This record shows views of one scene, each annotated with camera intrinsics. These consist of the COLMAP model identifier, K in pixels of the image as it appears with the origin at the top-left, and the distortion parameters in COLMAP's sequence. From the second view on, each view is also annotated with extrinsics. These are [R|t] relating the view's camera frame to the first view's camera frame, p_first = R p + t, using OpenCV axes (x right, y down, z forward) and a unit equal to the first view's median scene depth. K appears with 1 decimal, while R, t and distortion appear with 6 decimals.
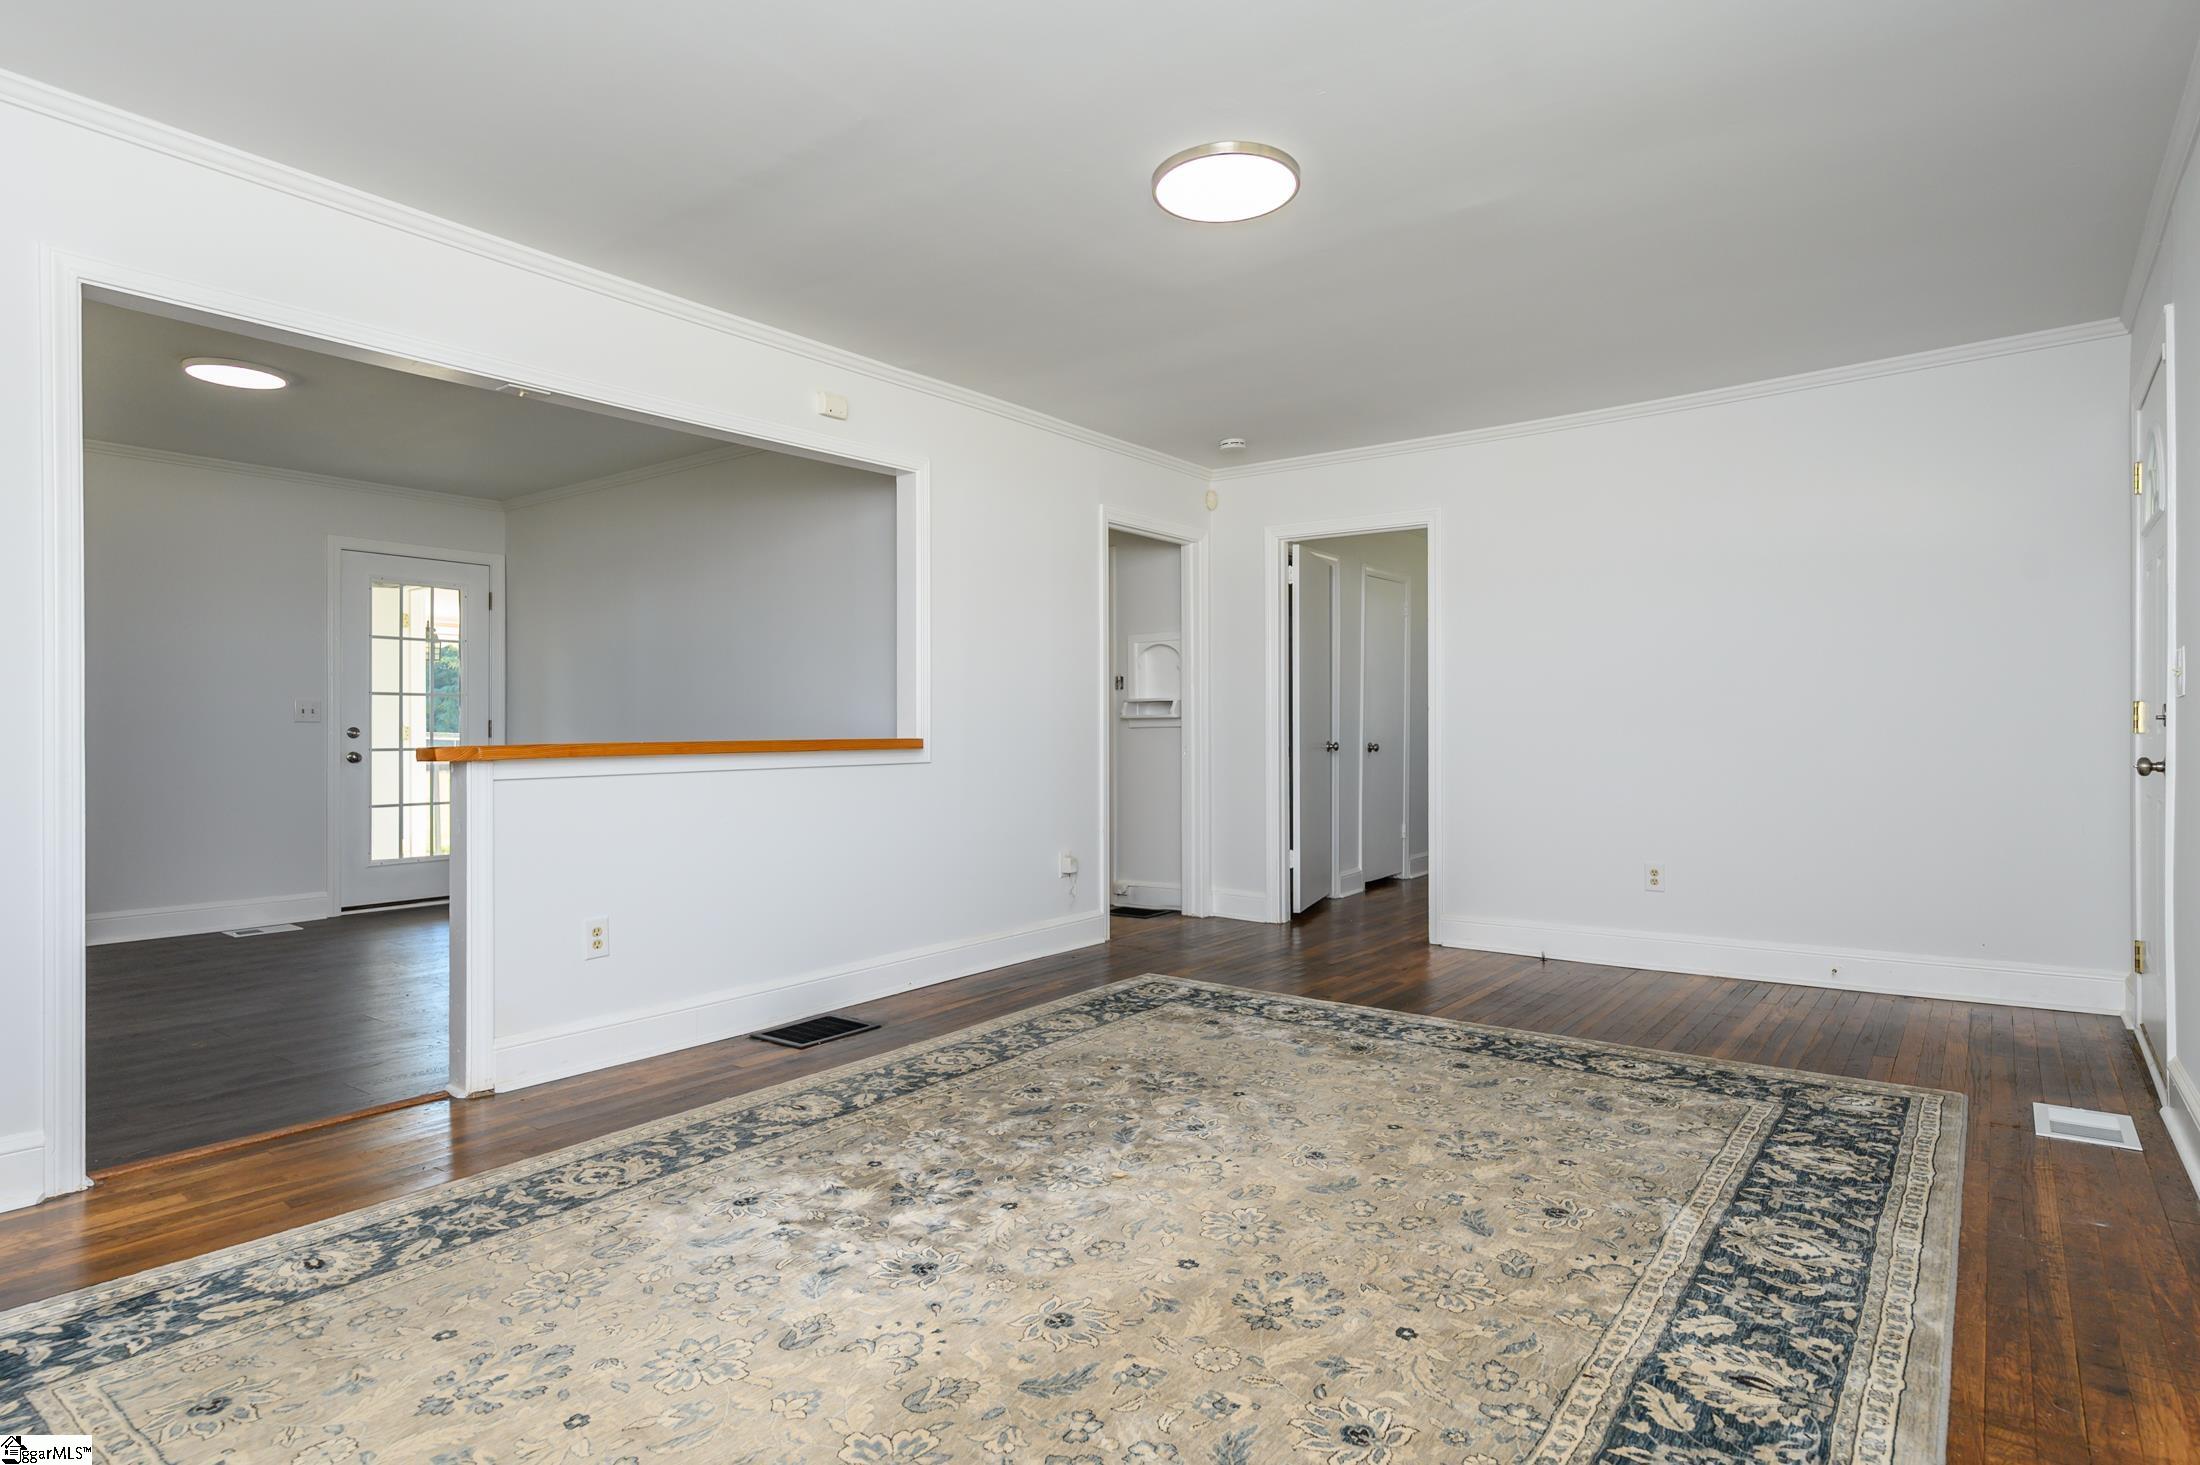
lens RADIAL K [[1162.2, 0, 1091.1], [0, 1162.2, 736.6], [0, 0, 1]] dist [0.001914, 0.002178]
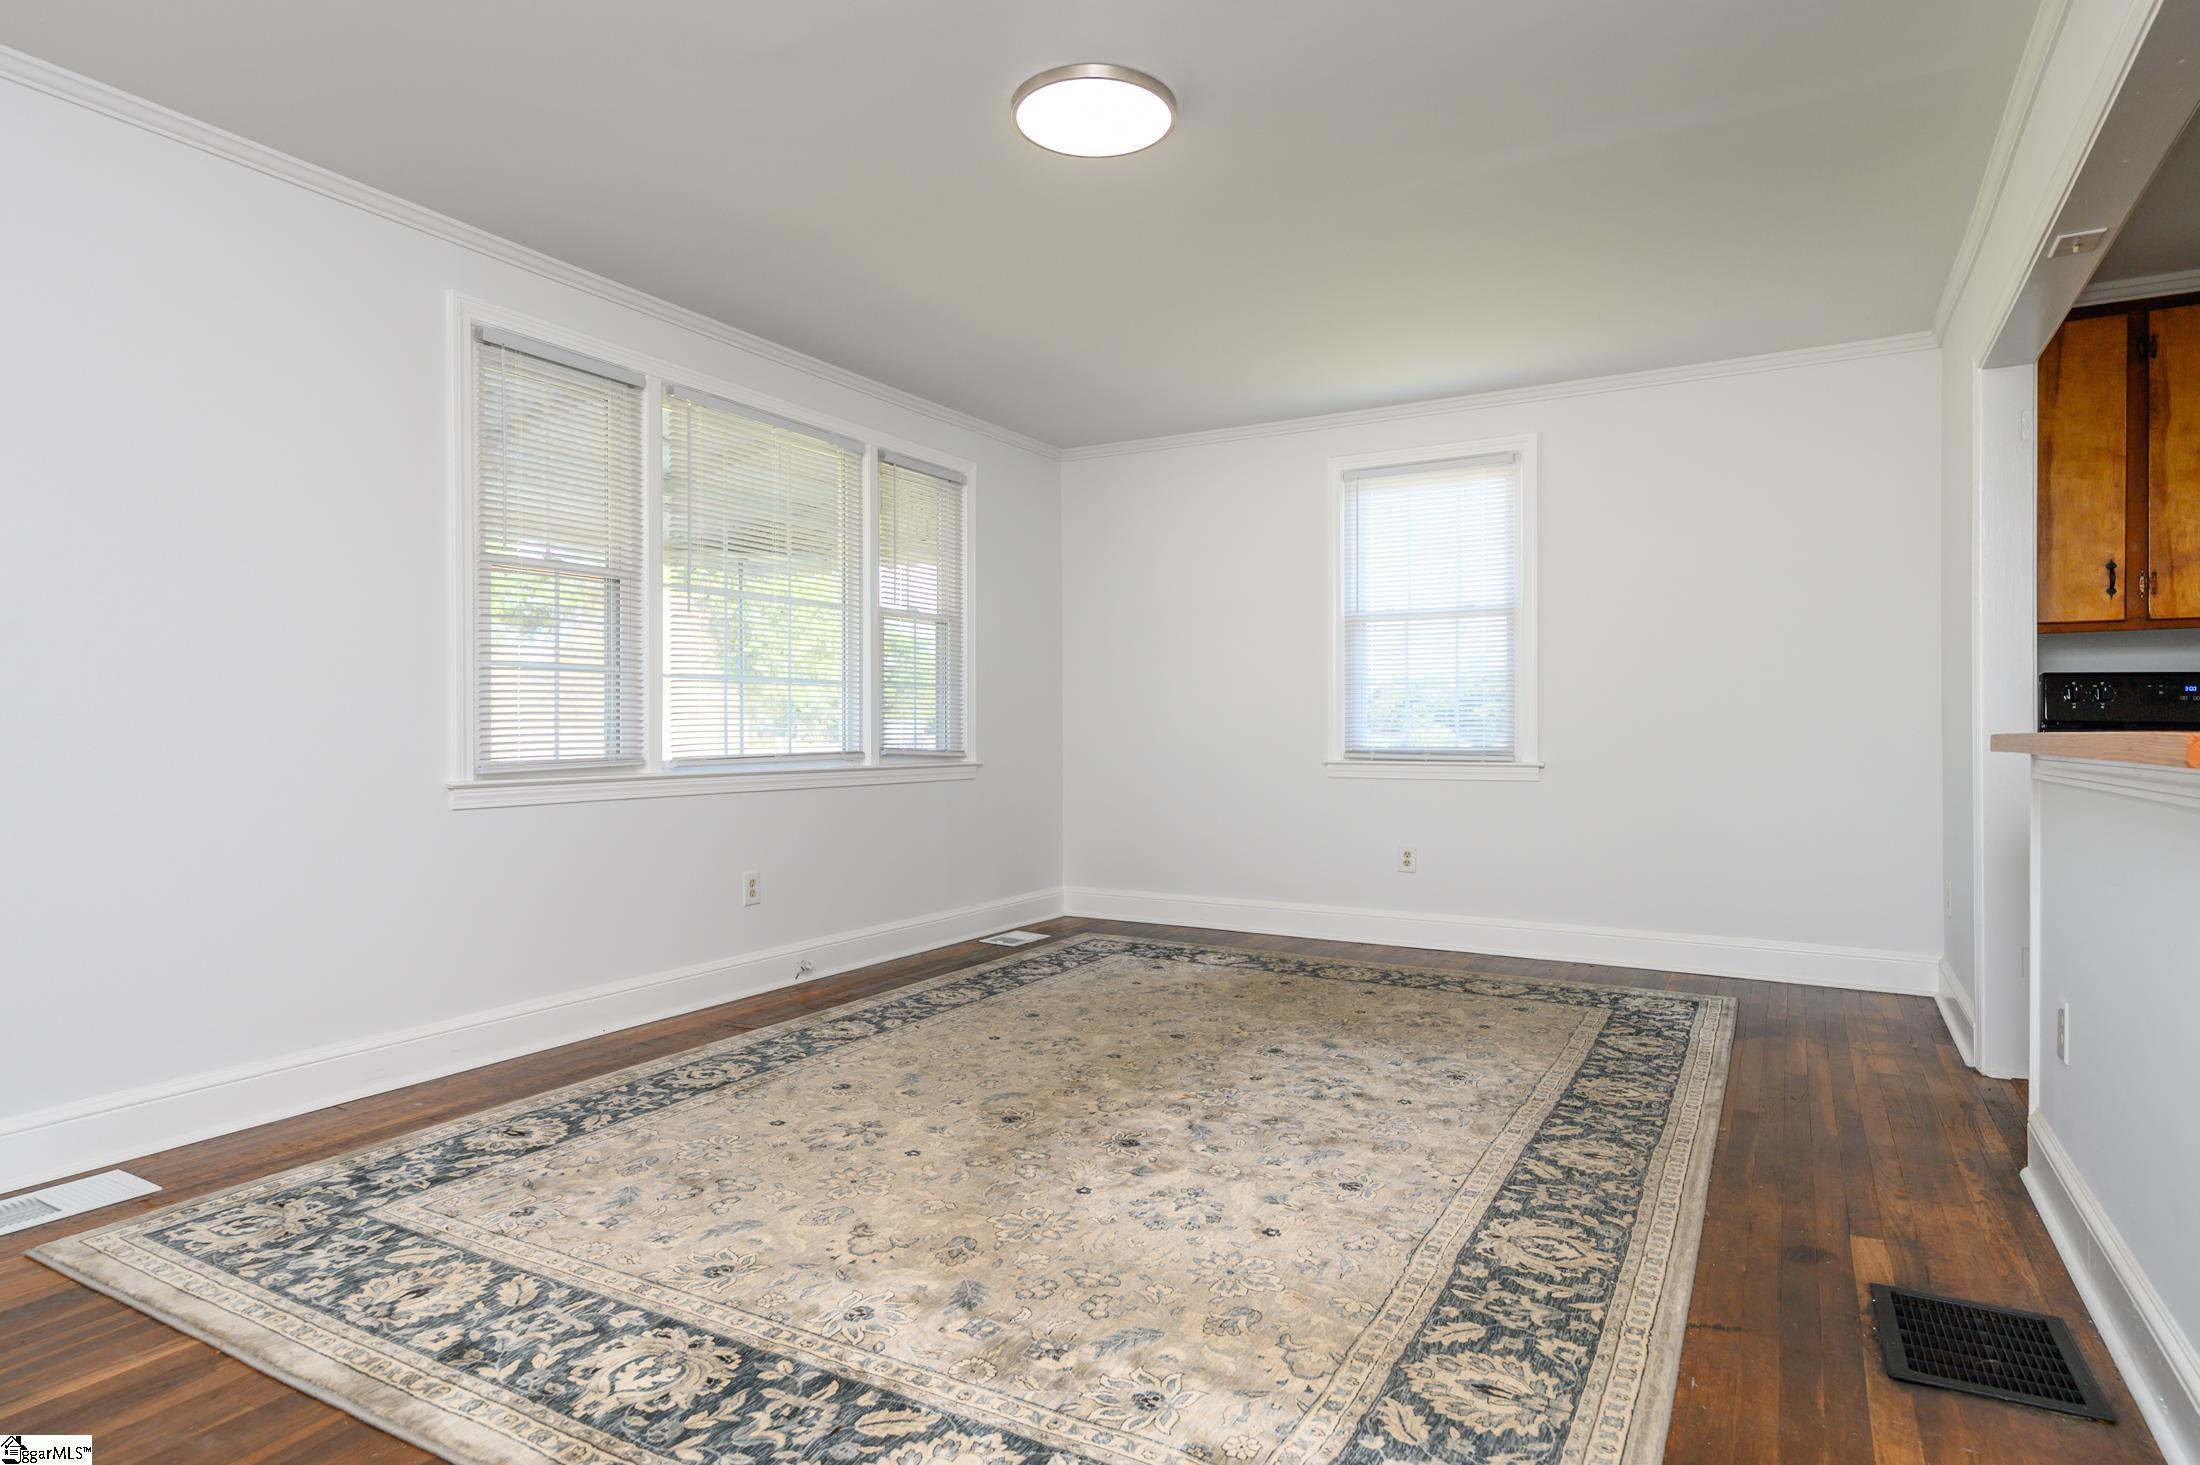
lens RADIAL K [[1199.0, 0, 1097.1], [0, 1199.0, 737.7], [0, 0, 1]] dist [0.013835, -0.001220]
pose [[-0.990120, 0.004203, -0.140159, 0.247098], [0.002415, 0.999914, 0.012925, 0.000155], [0.140201, 0.012459, -0.990045, 1.927484]]
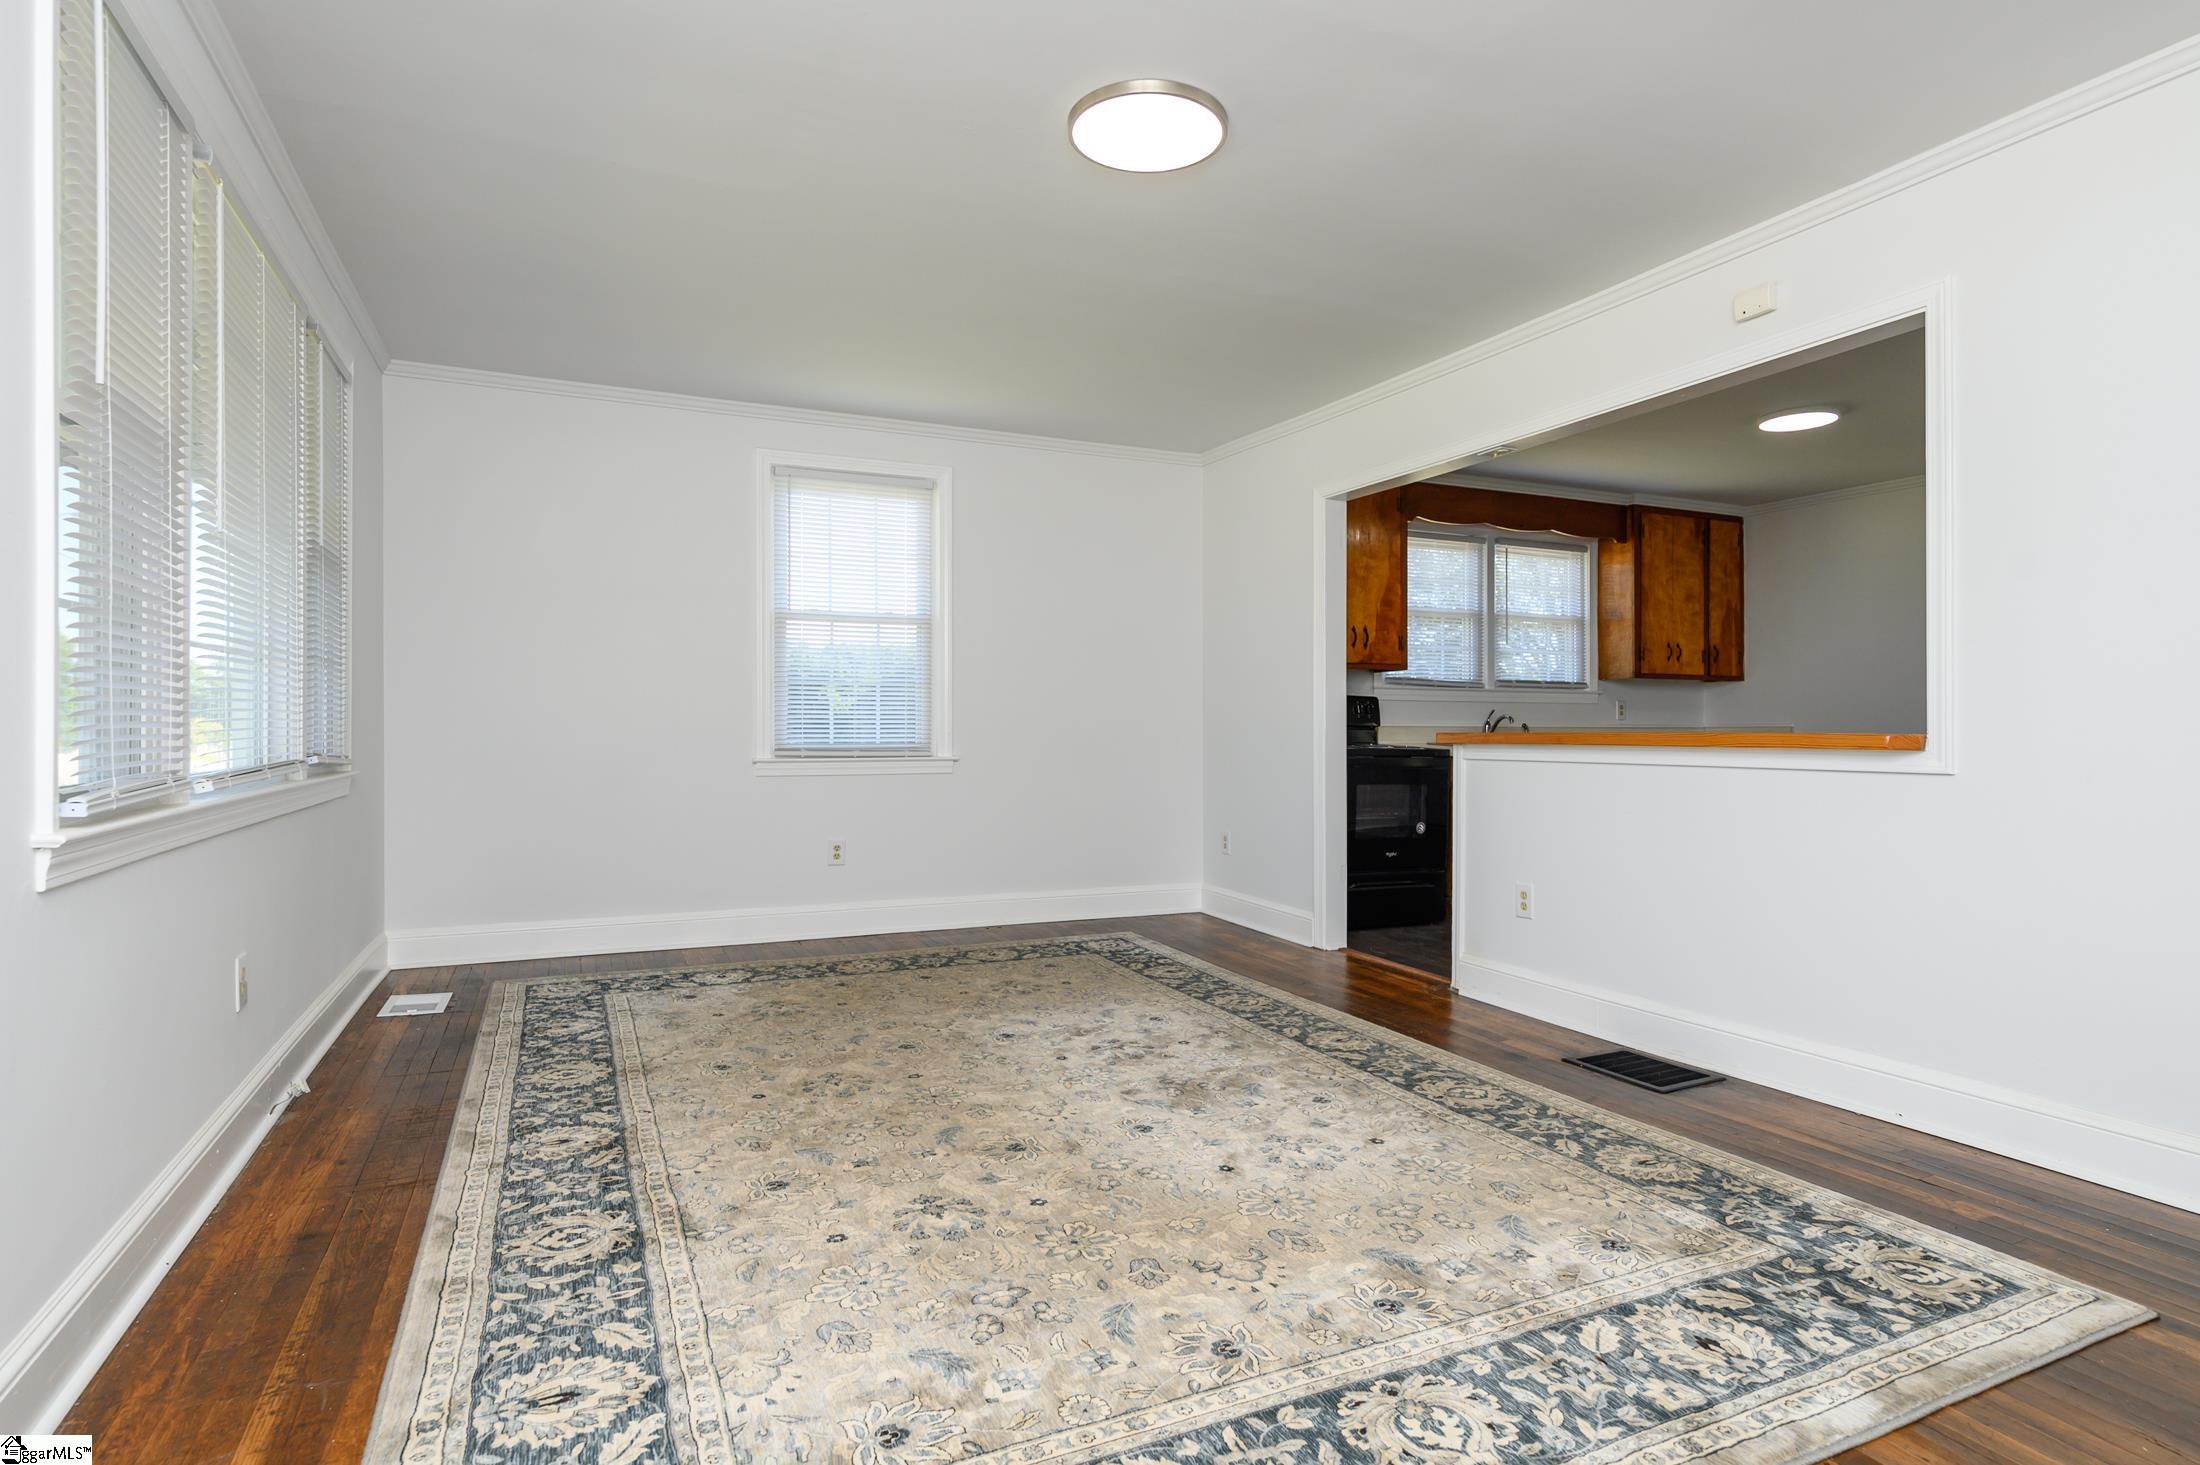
lens RADIAL K [[1162.2, 0, 1091.1], [0, 1162.2, 736.6], [0, 0, 1]] dist [0.001914, 0.002178]
pose [[-0.465575, 0.010939, -0.884941, 0.955805], [-0.006500, 0.999854, 0.015779, -0.004543], [0.884985, 0.013099, -0.465436, 1.396962]]
